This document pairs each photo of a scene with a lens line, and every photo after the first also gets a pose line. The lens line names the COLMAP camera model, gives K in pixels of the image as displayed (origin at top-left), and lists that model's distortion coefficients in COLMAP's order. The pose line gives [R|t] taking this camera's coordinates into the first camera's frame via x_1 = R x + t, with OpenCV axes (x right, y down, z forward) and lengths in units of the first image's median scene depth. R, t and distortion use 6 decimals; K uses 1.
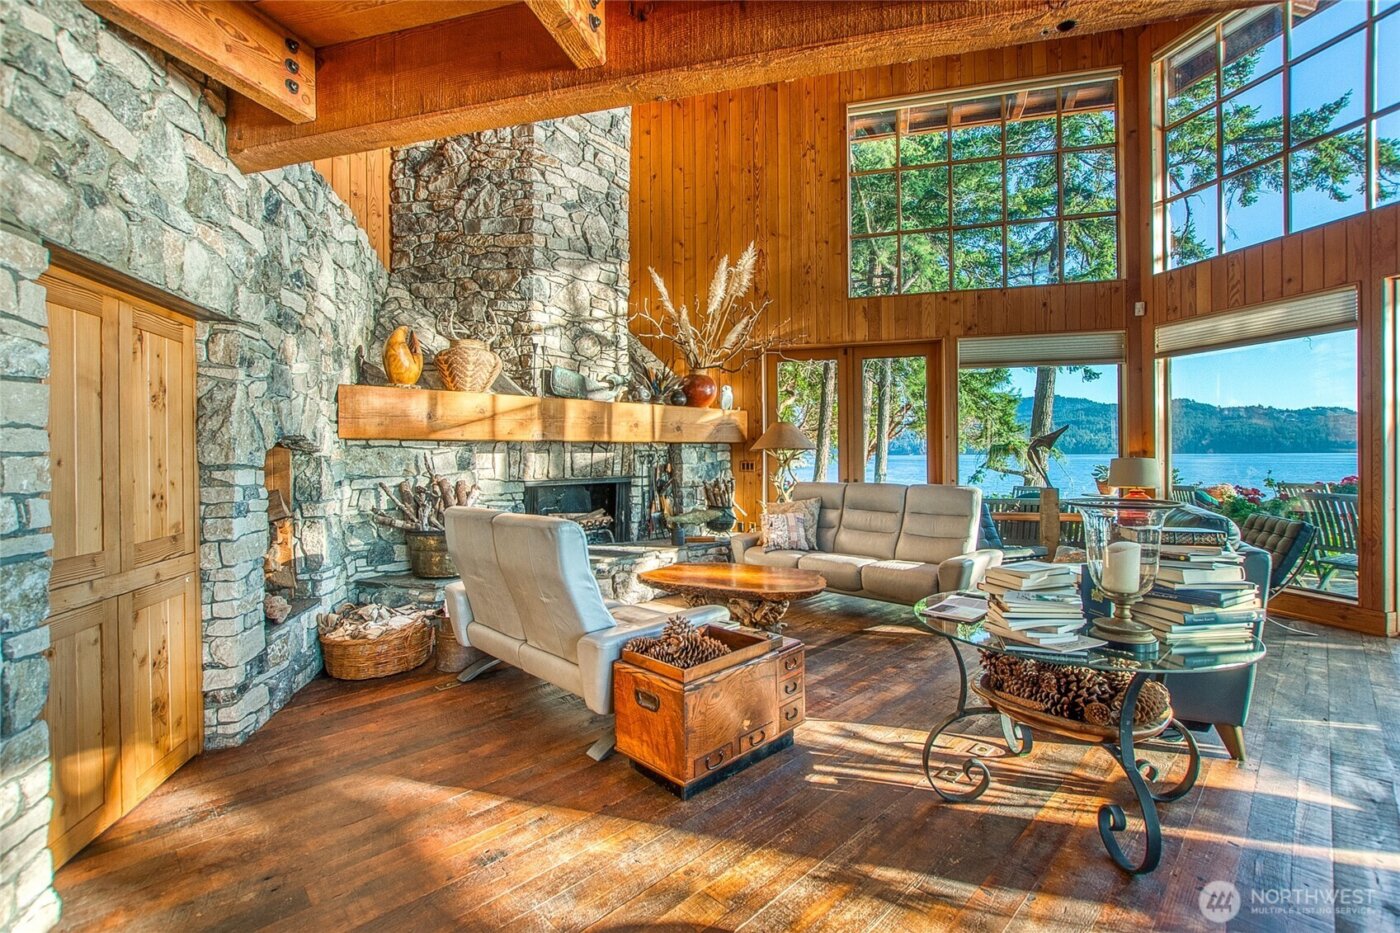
lens RADIAL K [[624.9, 0, 706.4], [0, 624.9, 459.1], [0, 0, 1]] dist [-0.014825, 0.000367]
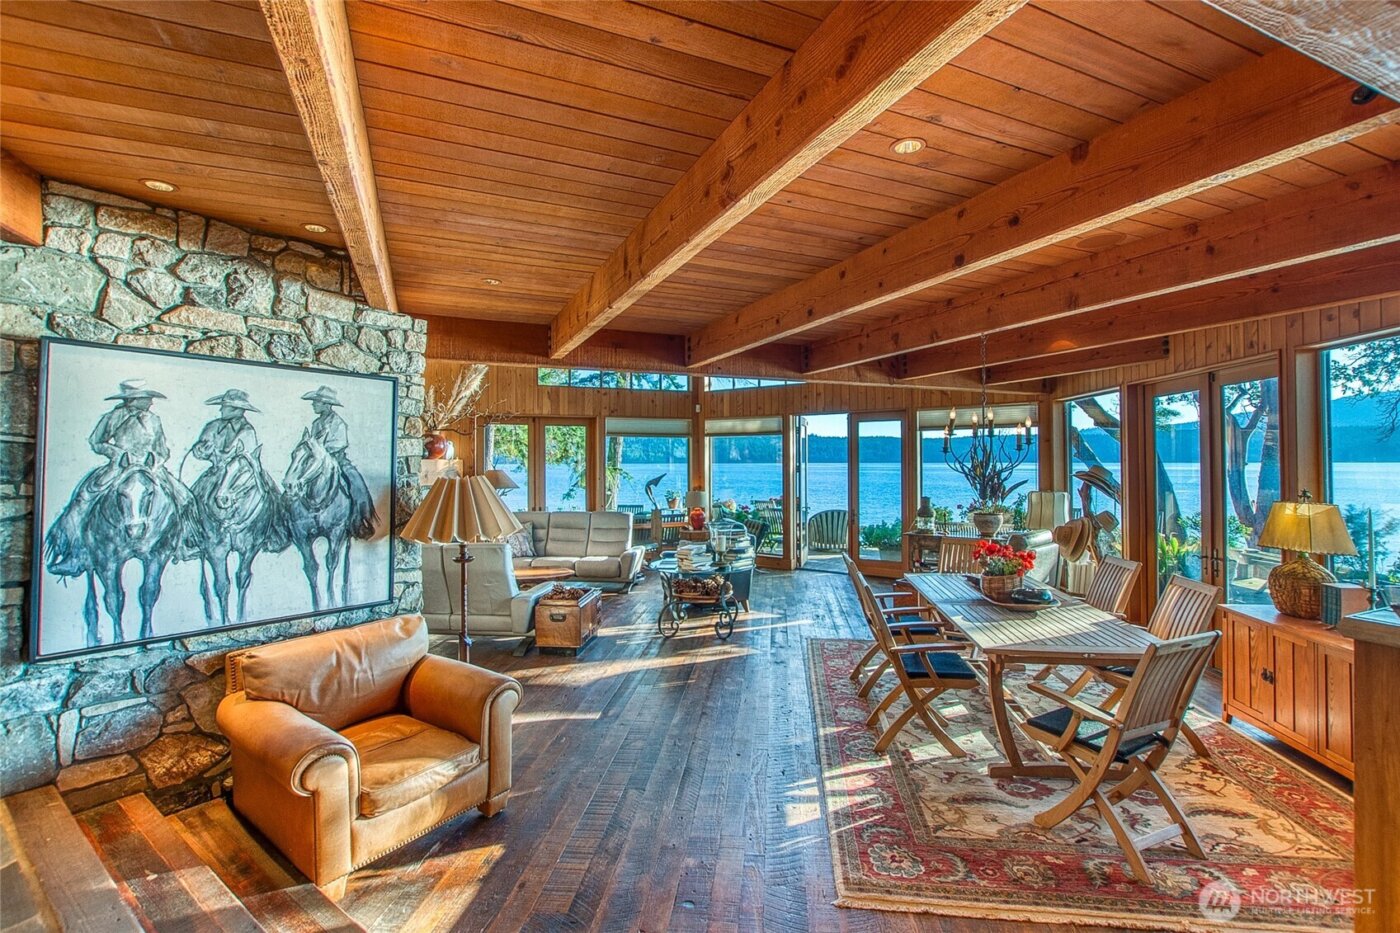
lens RADIAL K [[624.9, 0, 706.4], [0, 624.9, 459.1], [0, 0, 1]] dist [-0.014825, 0.000367]
pose [[0.780771, 0.008268, 0.624763, -0.446066], [0.002818, 0.999856, -0.016754, -0.065659], [-0.624812, 0.014841, 0.780635, -0.466432]]
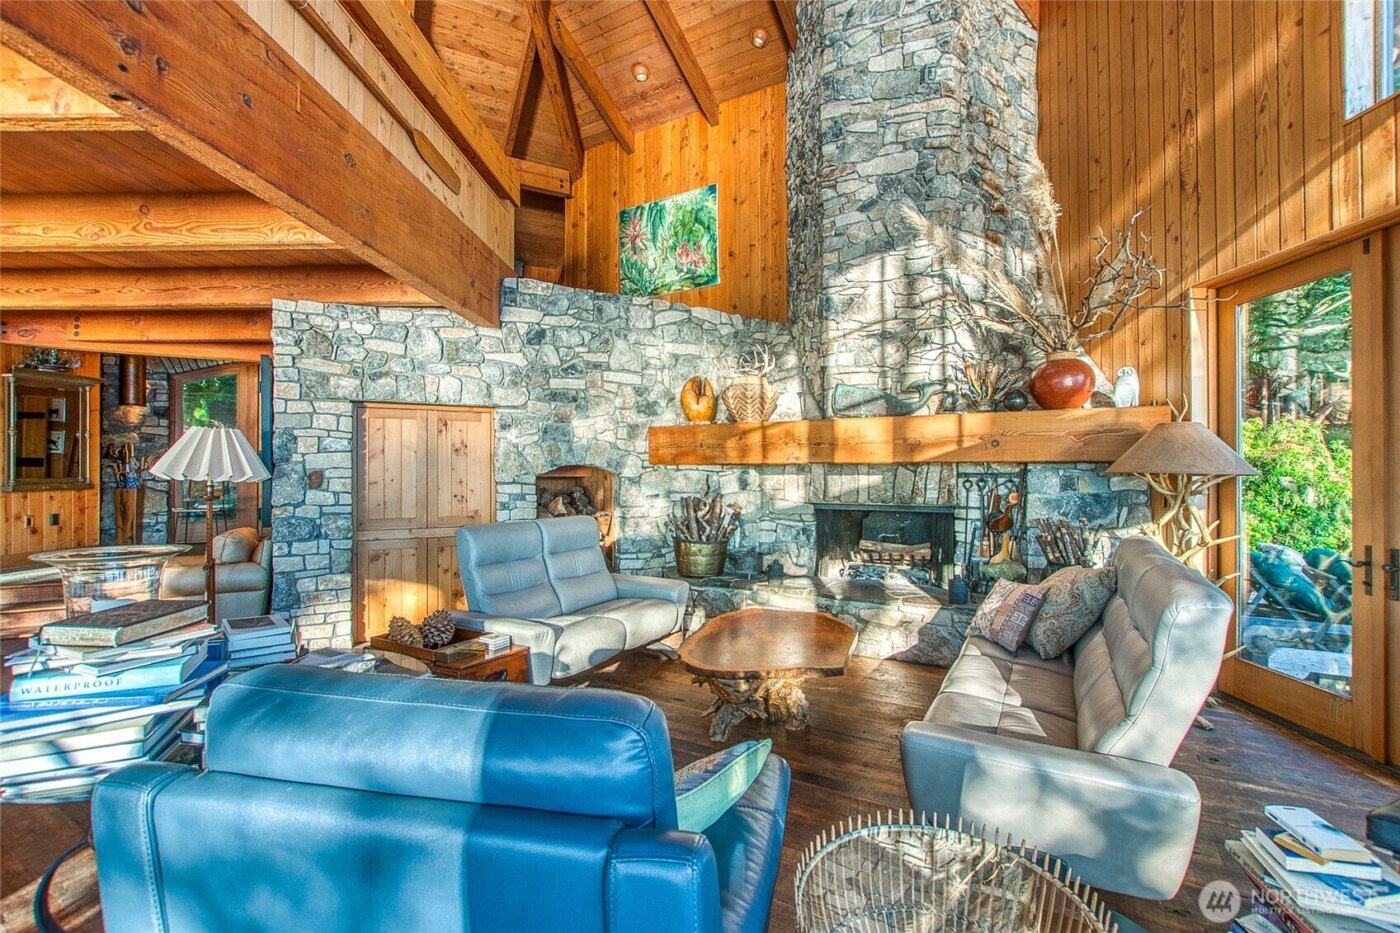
lens RADIAL K [[624.9, 0, 706.4], [0, 624.9, 459.1], [0, 0, 1]] dist [-0.014825, 0.000367]
pose [[0.254424, -0.008899, -0.967052, 0.605586], [-0.008279, 0.999901, -0.011379, -0.021591], [0.967057, 0.010901, 0.254325, 0.547025]]
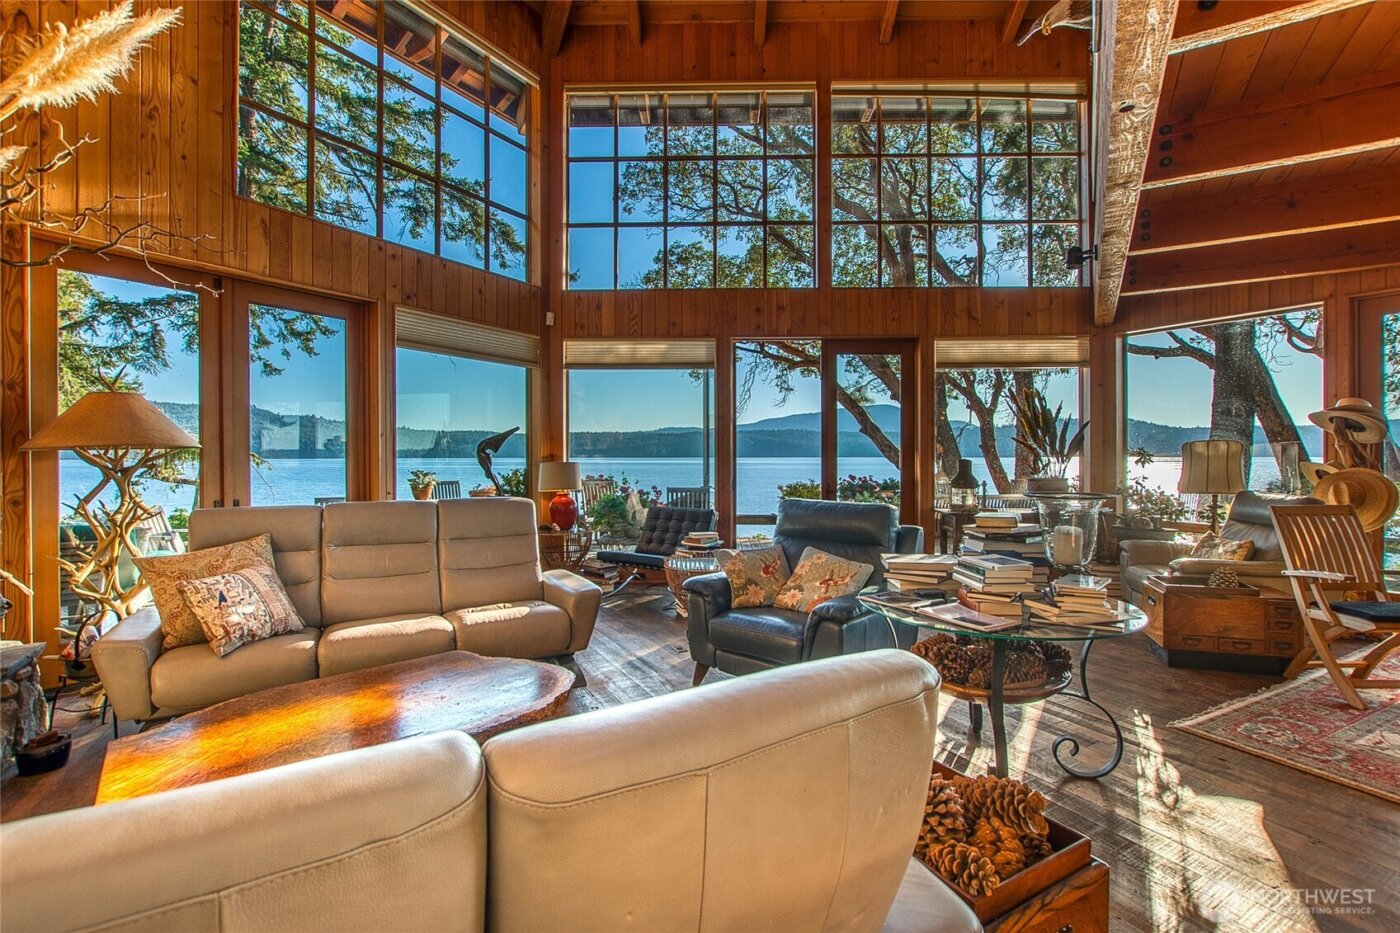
lens RADIAL K [[624.9, 0, 706.4], [0, 624.9, 459.1], [0, 0, 1]] dist [-0.014825, 0.000367]
pose [[0.280151, -0.000082, 0.959956, -0.248002], [0.008937, 0.999957, -0.002523, -0.000665], [-0.959914, 0.009286, 0.280140, 0.471246]]
